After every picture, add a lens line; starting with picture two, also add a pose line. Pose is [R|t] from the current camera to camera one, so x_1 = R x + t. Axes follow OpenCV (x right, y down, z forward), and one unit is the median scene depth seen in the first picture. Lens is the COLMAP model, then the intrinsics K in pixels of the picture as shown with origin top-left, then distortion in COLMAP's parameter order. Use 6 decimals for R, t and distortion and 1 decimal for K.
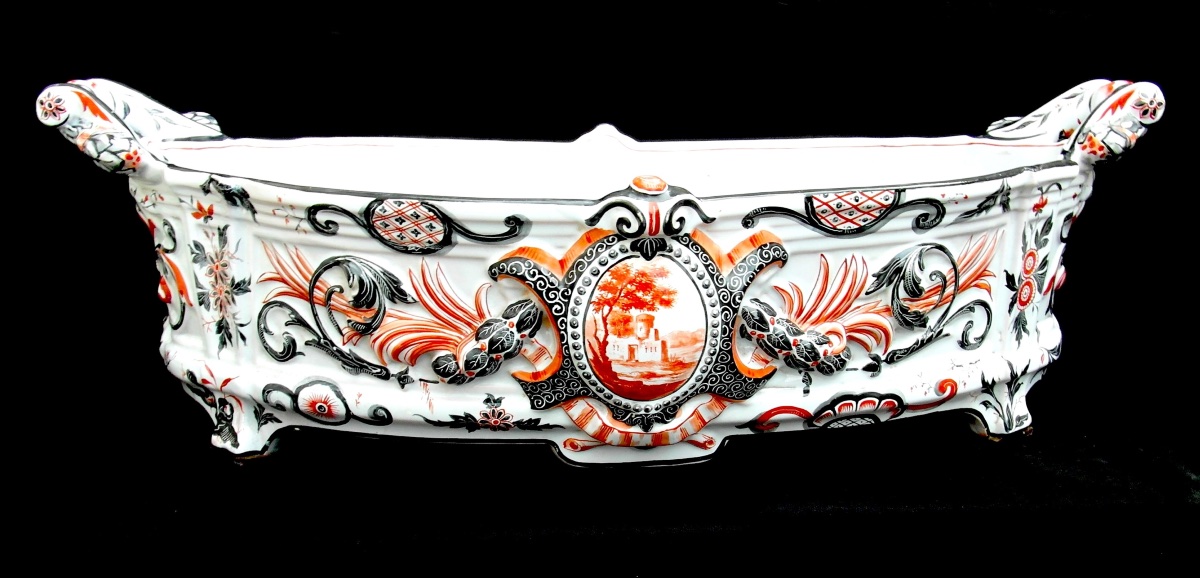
lens RADIAL K [[1259.0, 0, 640.2], [0, 1259.0, 342.8], [0, 0, 1]] dist [-0.060372, 0.000000]
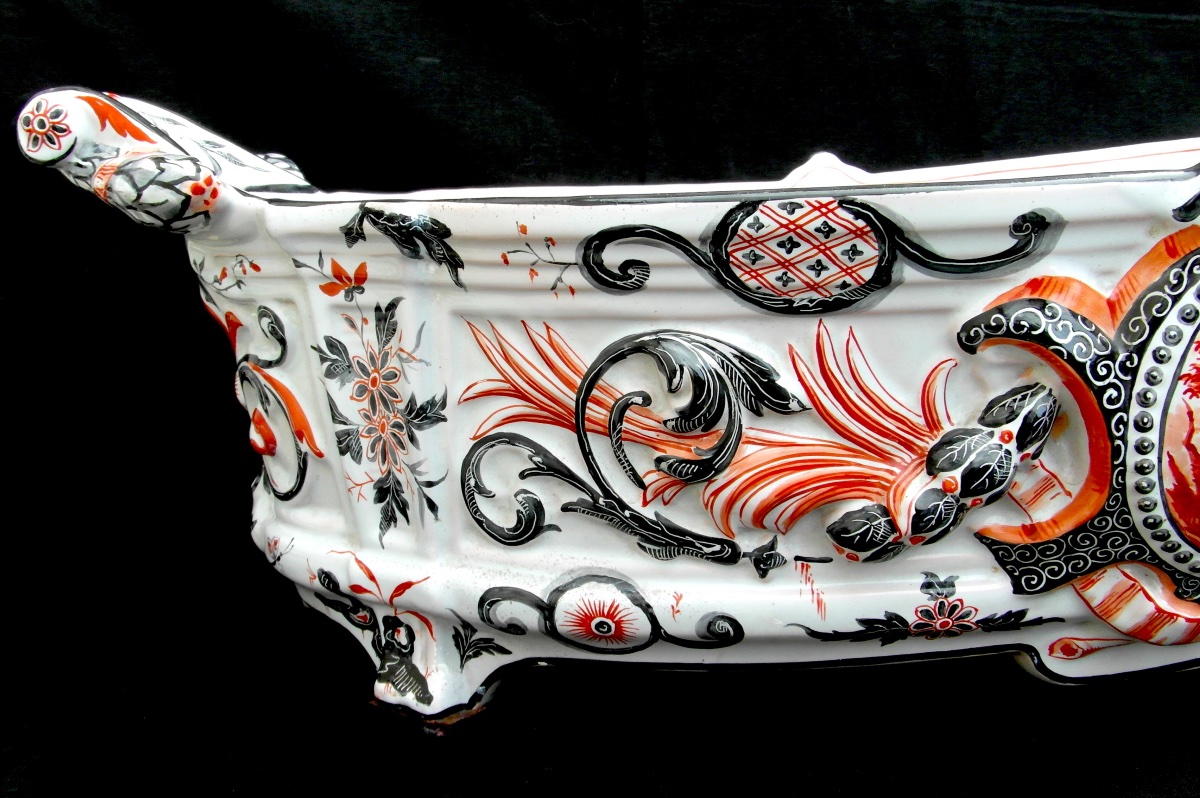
lens RADIAL K [[1147.8, 0, 590.8], [0, 1147.8, 418.8], [0, 0, 1]] dist [-0.066909, 0.000000]
pose [[0.995927, -0.089206, 0.013123, -0.269819], [0.089560, 0.995545, -0.029466, -0.022723], [-0.010436, 0.030521, 0.999480, 0.536979]]
